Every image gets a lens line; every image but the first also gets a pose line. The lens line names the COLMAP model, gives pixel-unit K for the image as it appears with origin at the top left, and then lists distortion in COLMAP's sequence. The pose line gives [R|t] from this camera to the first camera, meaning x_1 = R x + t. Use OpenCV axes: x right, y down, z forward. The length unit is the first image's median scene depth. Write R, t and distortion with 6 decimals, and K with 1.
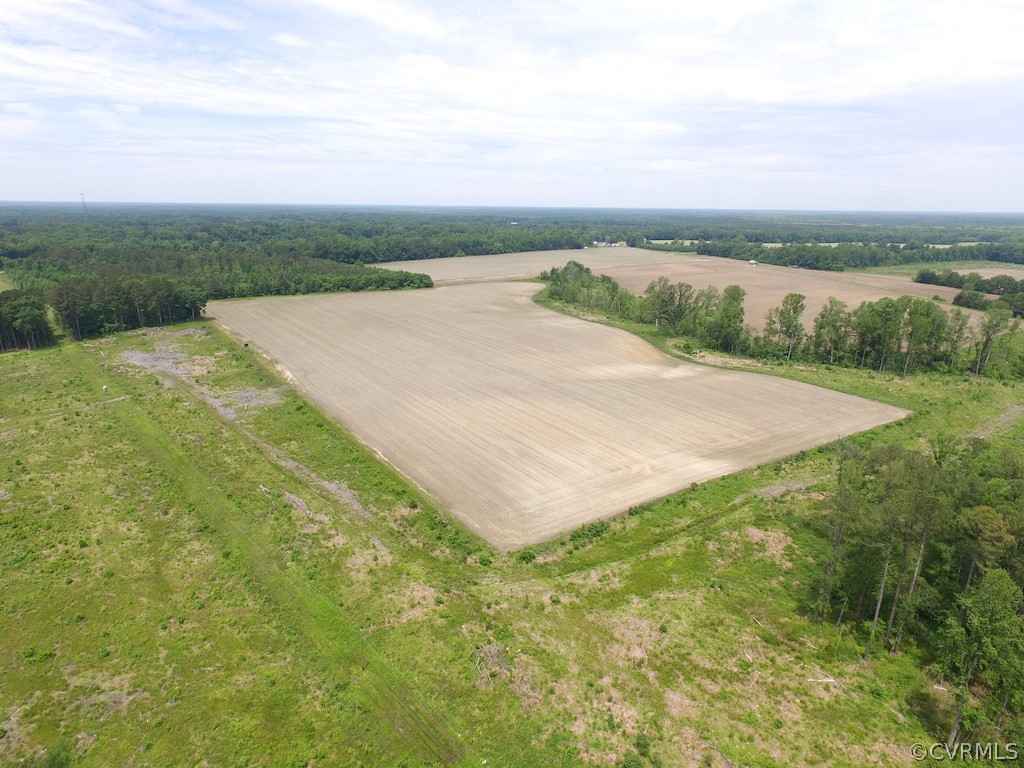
lens RADIAL K [[605.9, 0, 502.5], [0, 605.9, 378.5], [0, 0, 1]] dist [-0.003395, 0.013195]
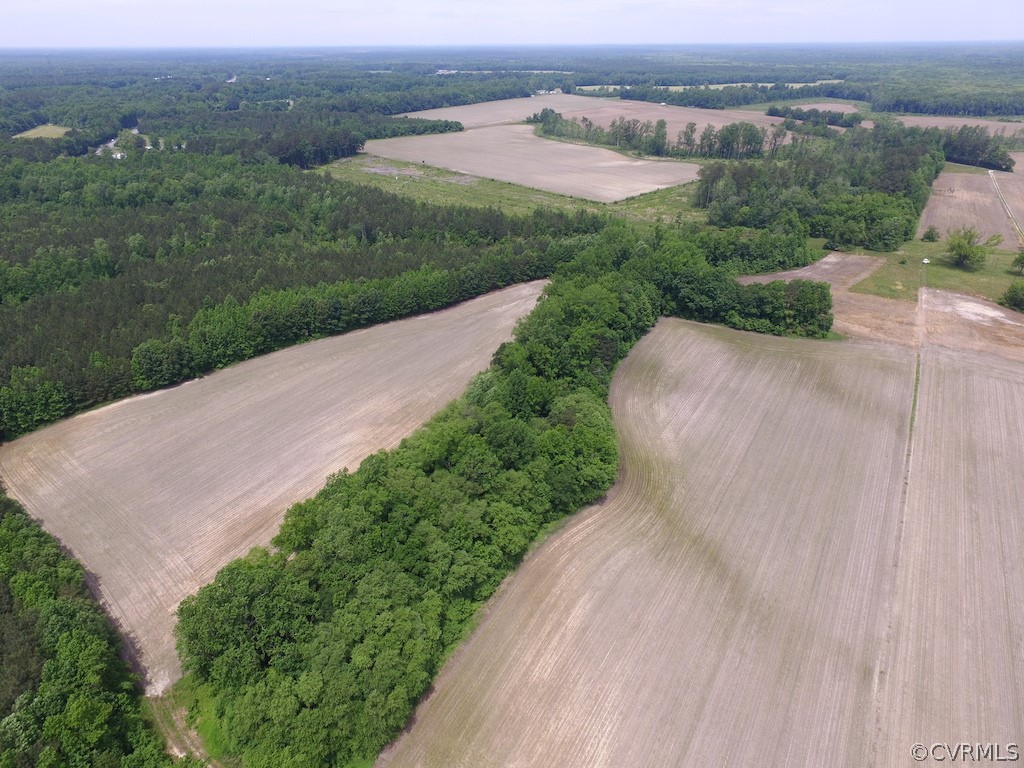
lens RADIAL K [[605.9, 0, 516.0], [0, 605.9, 369.4], [0, 0, 1]] dist [-0.003395, 0.013195]
pose [[0.983318, -0.100654, 0.151510, -0.254818], [0.065812, 0.973384, 0.219526, 0.095996], [-0.169573, -0.205893, 0.963770, -0.540618]]
